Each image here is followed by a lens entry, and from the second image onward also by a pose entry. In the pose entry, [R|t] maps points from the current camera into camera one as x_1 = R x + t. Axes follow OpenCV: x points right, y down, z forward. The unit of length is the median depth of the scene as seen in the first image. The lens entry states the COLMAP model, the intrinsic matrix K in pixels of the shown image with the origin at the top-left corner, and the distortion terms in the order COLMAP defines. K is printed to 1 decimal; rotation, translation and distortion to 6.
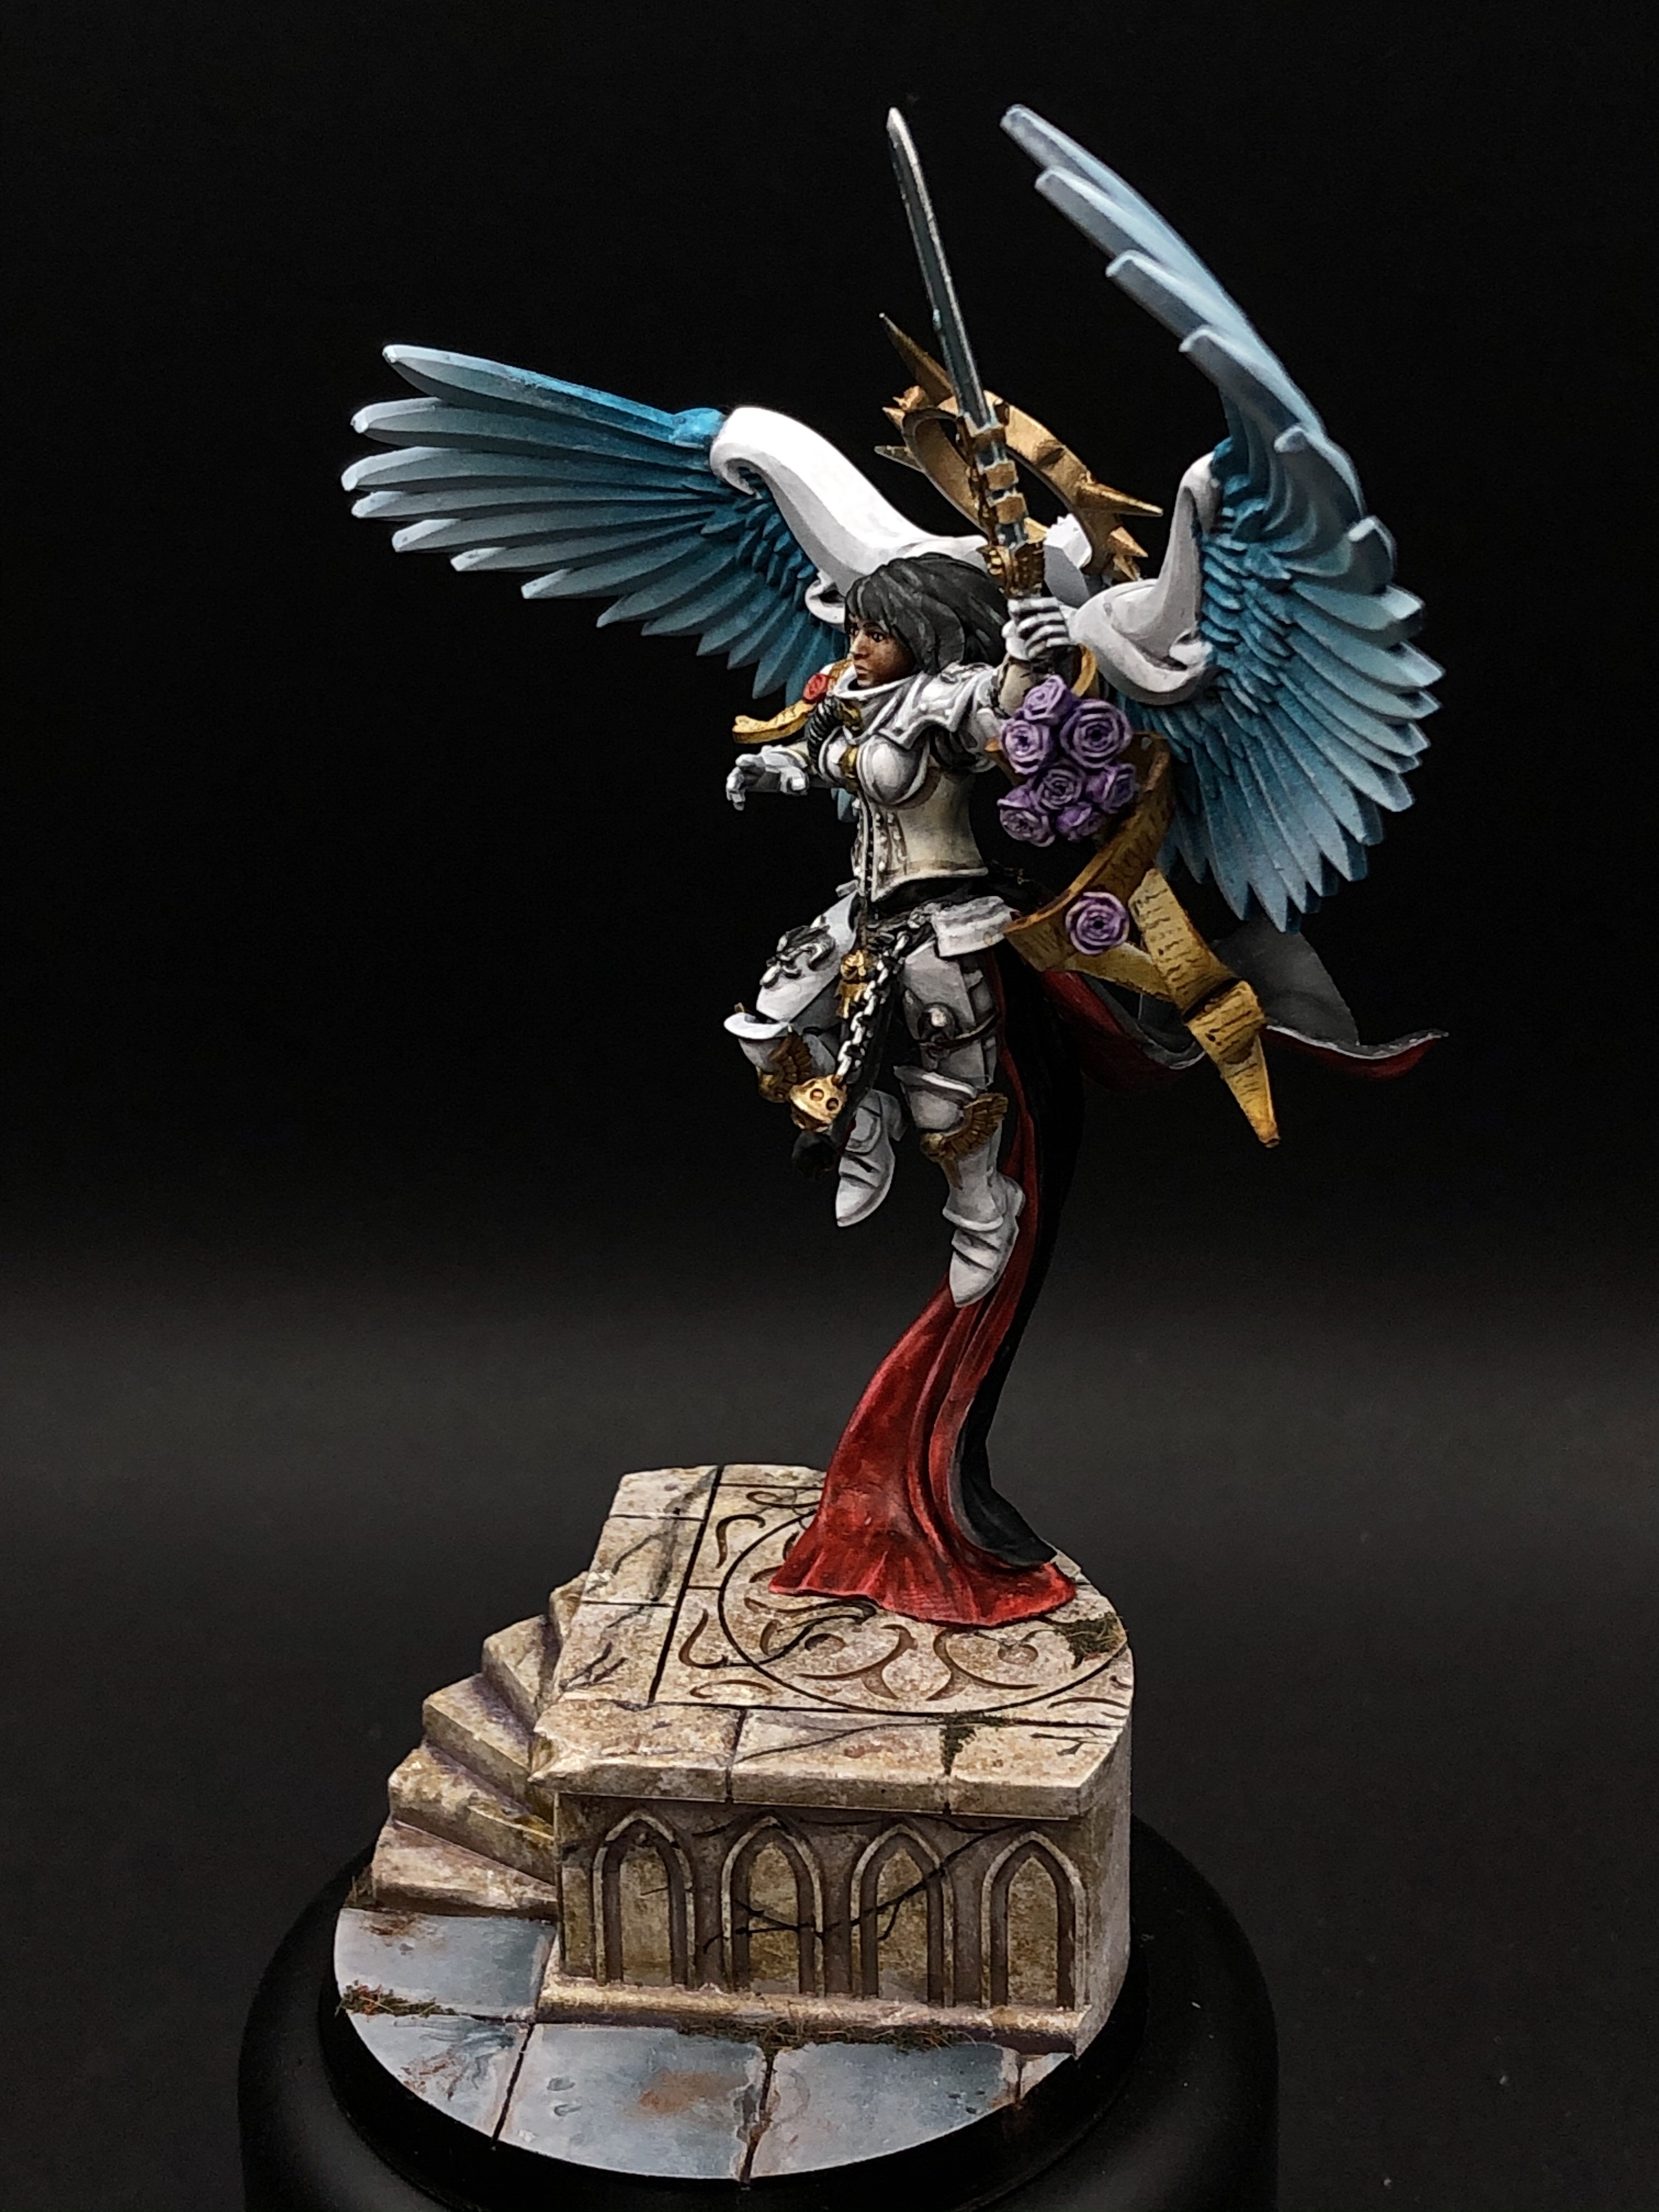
lens RADIAL K [[3672.6, 0, 838.5], [0, 3672.6, 1109.8], [0, 0, 1]] dist [0.045046, 0.000000]
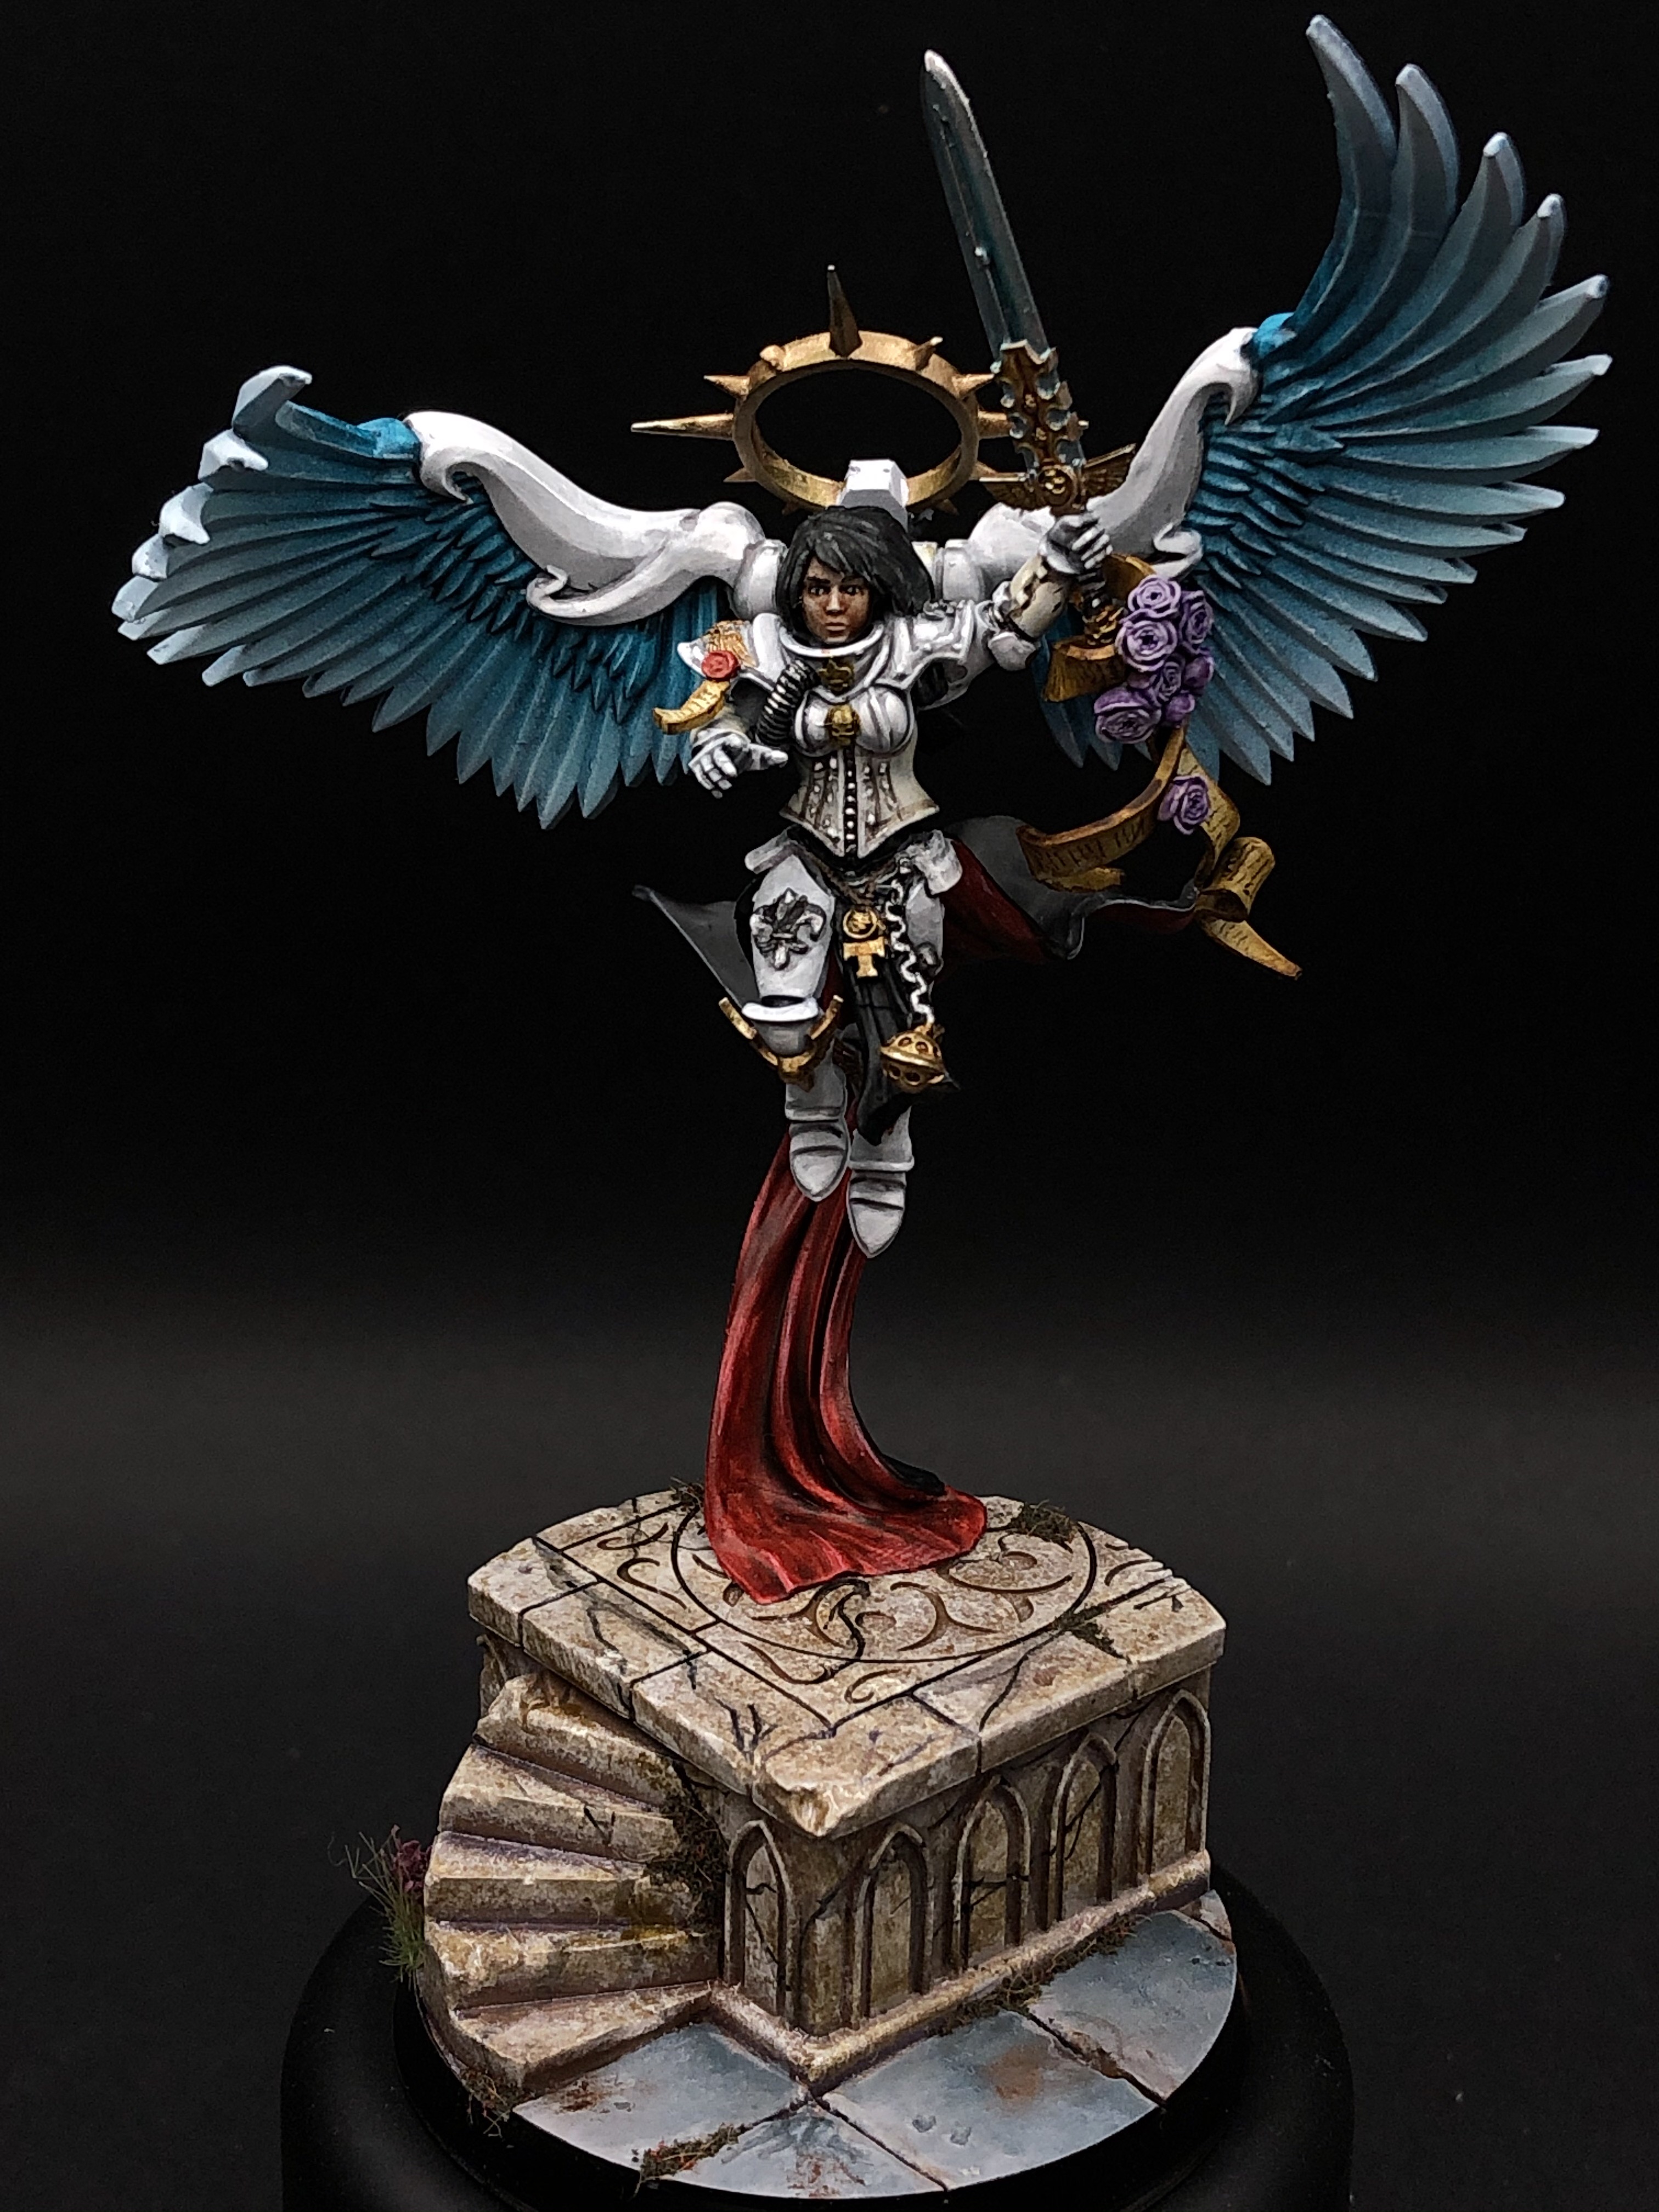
lens RADIAL K [[3672.6, 0, 836.5], [0, 3672.6, 1101.2], [0, 0, 1]] dist [0.045046, 0.000000]
pose [[0.665121, -0.241245, 0.706693, -0.696866], [0.265150, 0.961006, 0.078509, -0.071200], [-0.698076, 0.135161, 0.703151, 0.304525]]
